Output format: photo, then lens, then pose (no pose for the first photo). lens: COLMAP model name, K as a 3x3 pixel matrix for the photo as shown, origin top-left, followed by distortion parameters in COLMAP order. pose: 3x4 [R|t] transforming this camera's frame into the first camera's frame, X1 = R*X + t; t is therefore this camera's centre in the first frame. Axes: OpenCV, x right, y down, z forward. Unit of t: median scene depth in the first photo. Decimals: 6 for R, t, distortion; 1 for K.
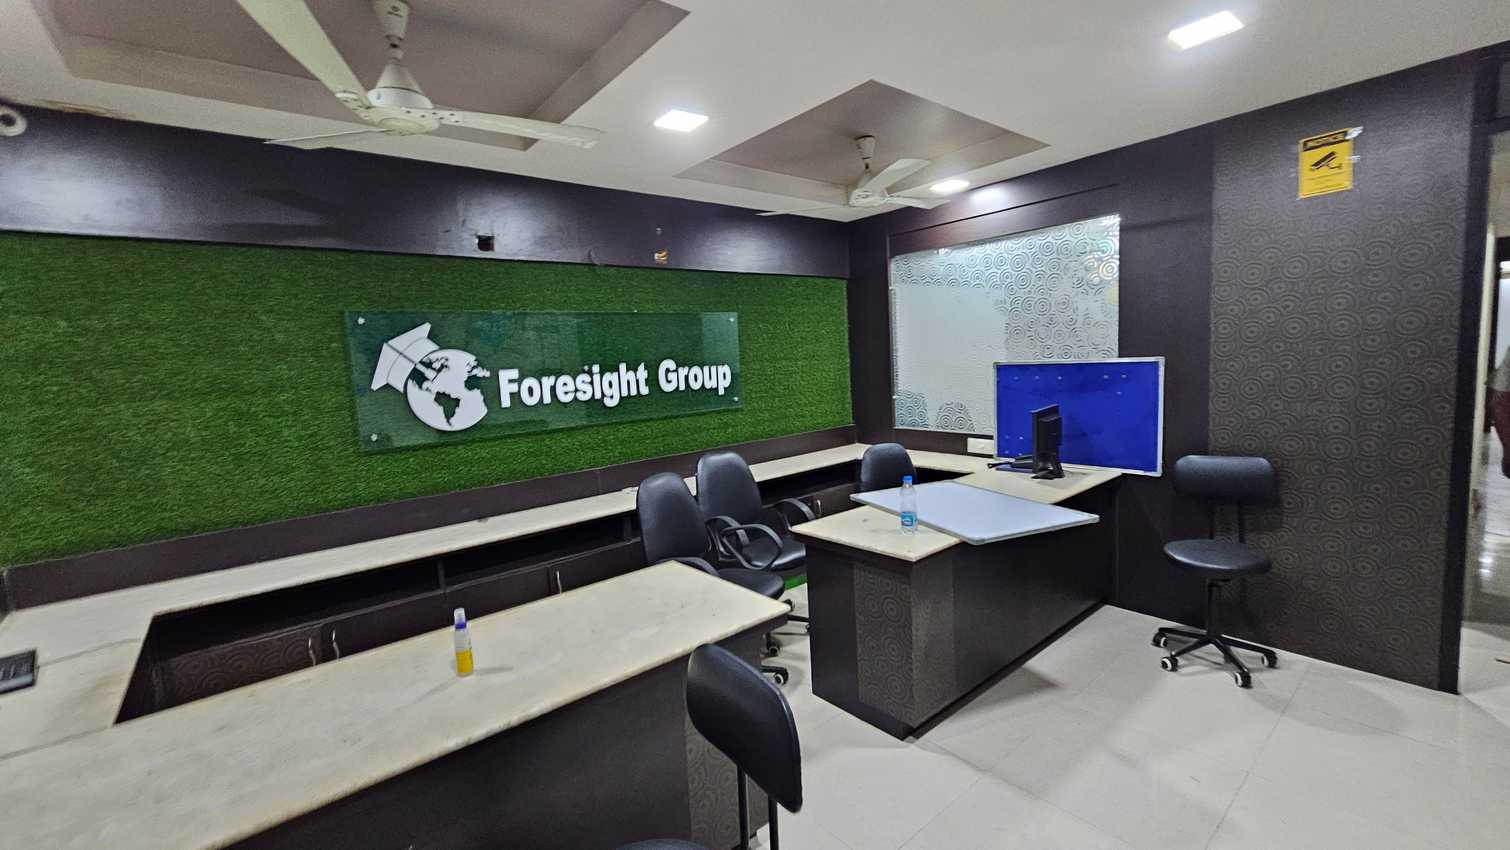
lens RADIAL K [[624.6, 0, 755.0], [0, 624.6, 425.0], [0, 0, 1]] dist [0.000758, -0.000294]
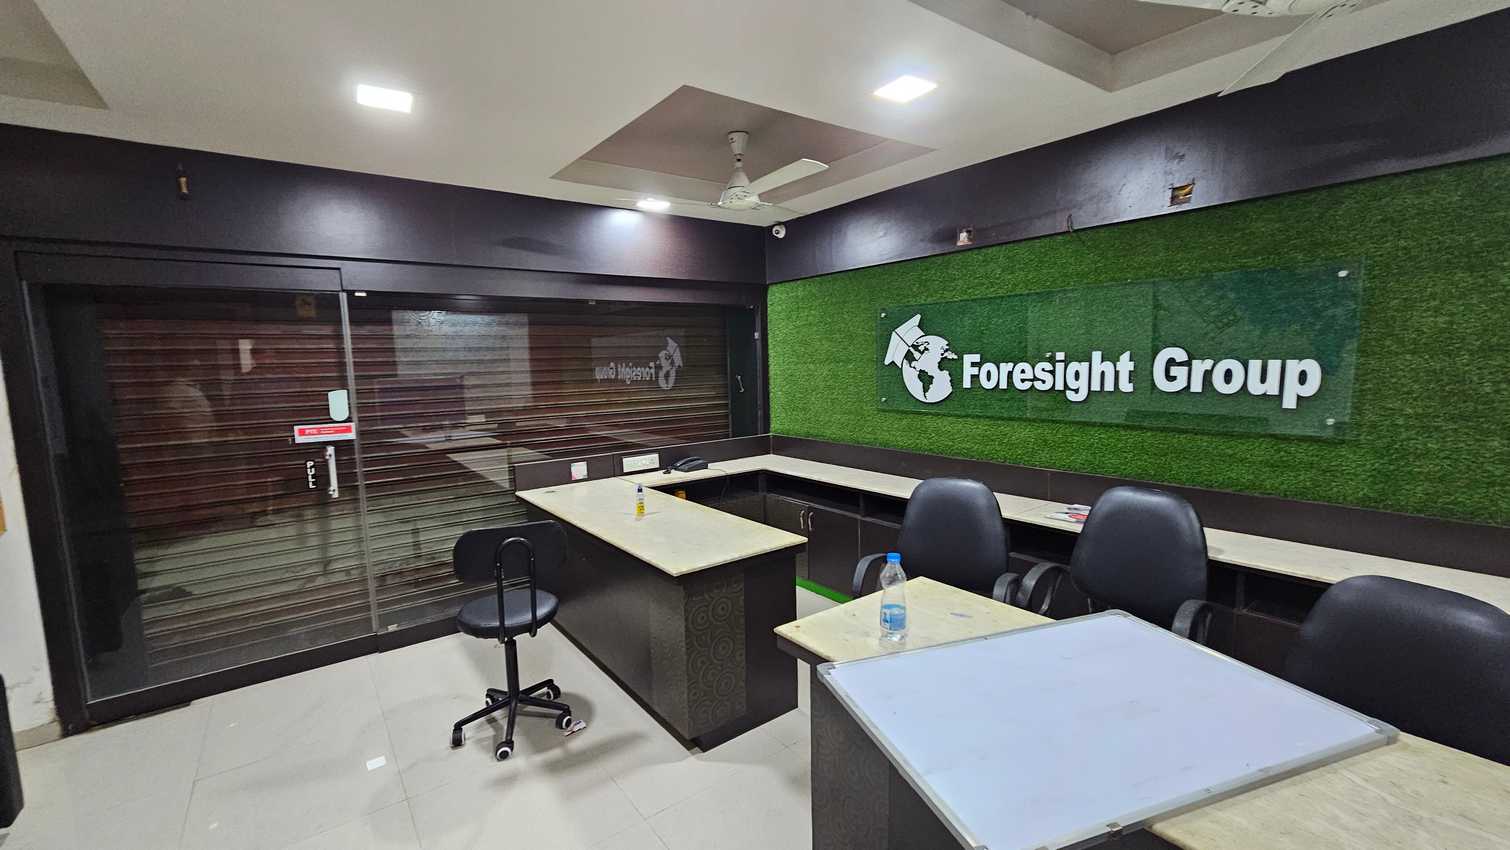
lens RADIAL K [[624.6, 0, 755.0], [0, 624.6, 425.0], [0, 0, 1]] dist [0.000758, -0.000294]
pose [[-0.018075, 0.160351, -0.986895, 0.659733], [-0.083915, 0.983330, 0.161309, -0.105493], [0.996309, 0.085730, -0.004318, 0.618335]]
